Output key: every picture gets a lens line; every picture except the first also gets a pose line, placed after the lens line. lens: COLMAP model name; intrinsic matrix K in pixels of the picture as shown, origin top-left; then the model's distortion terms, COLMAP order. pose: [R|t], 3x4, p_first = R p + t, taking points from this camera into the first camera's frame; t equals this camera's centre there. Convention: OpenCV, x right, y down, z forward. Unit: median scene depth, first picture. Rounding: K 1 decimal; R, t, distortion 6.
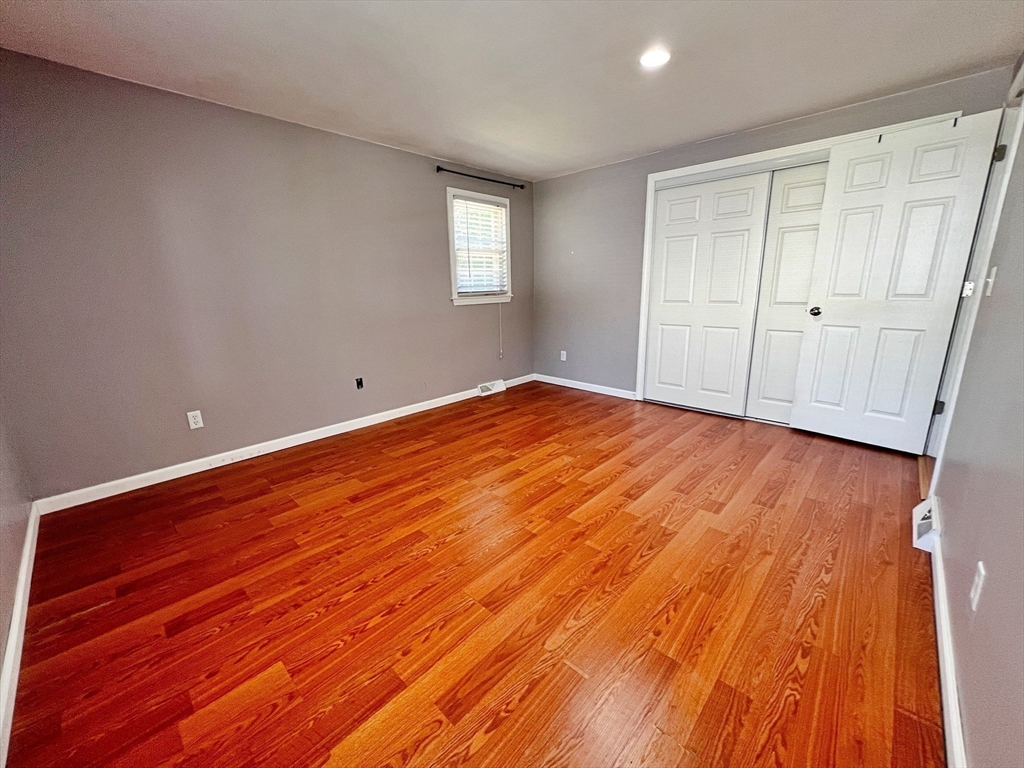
lens RADIAL K [[407.7, 0, 508.9], [0, 407.7, 379.5], [0, 0, 1]] dist [-0.000348, 0.000212]
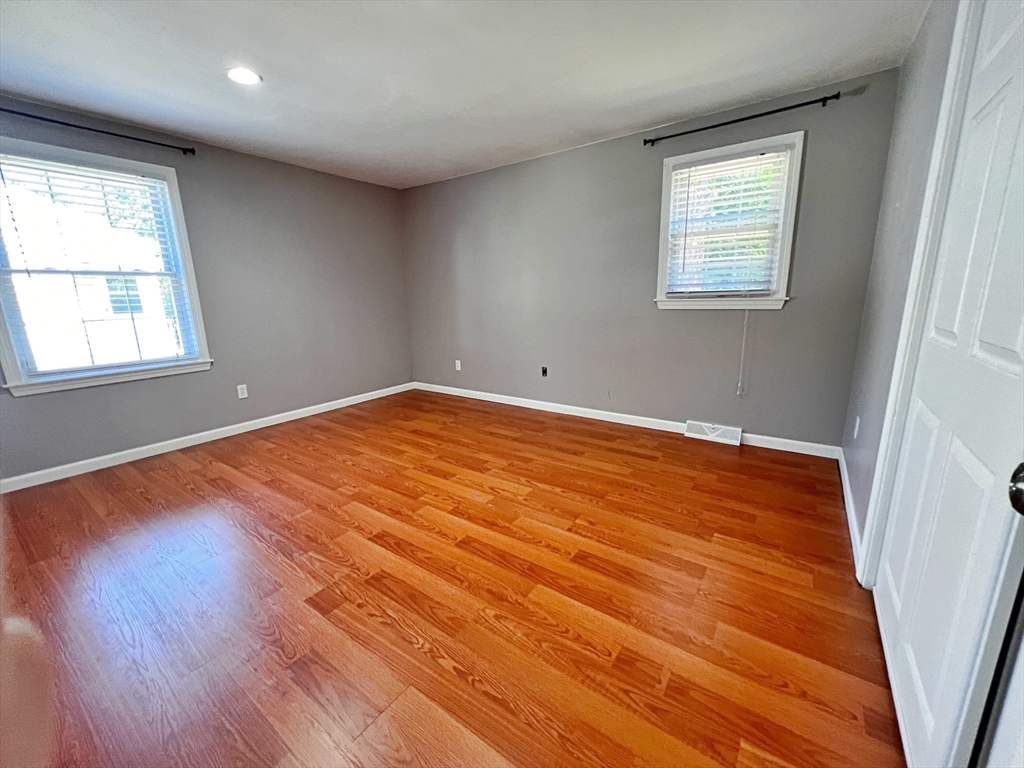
lens RADIAL K [[407.7, 0, 510.9], [0, 407.7, 379.0], [0, 0, 1]] dist [-0.000348, 0.000212]
pose [[0.142292, 0.216907, -0.965766, 0.810249], [-0.204591, 0.961070, 0.185708, -0.182208], [0.968450, 0.171162, 0.181129, 0.787802]]
